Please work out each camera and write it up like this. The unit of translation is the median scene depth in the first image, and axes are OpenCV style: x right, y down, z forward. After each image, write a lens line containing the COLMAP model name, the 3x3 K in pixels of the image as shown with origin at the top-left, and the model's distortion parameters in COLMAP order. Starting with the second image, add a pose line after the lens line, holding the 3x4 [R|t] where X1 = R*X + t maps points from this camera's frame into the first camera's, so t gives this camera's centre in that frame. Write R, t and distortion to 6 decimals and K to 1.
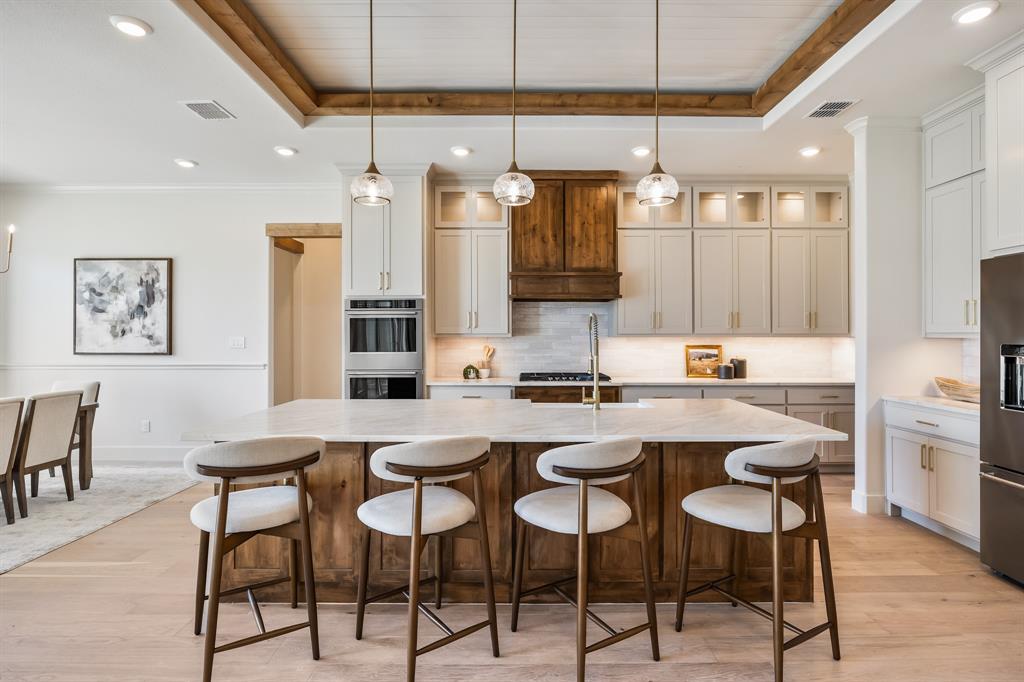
lens RADIAL K [[519.9, 0, 512.0], [0, 519.9, 341.0], [0, 0, 1]] dist [0.000563, 0.000054]
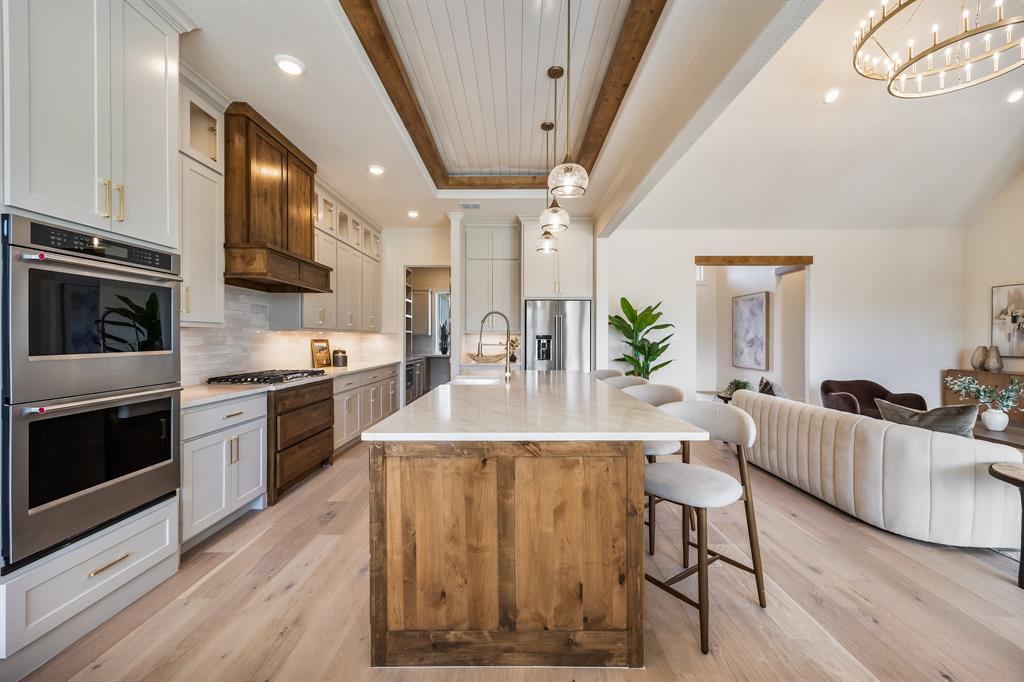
lens RADIAL K [[420.7, 0, 512.0], [0, 420.7, 341.0], [0, 0, 1]] dist [-0.000206, 0.000050]
pose [[0.005252, -0.003565, 0.999980, -0.603445], [-0.002358, 0.999991, 0.003578, 0.007637], [-0.999983, -0.002377, 0.005243, 0.622591]]
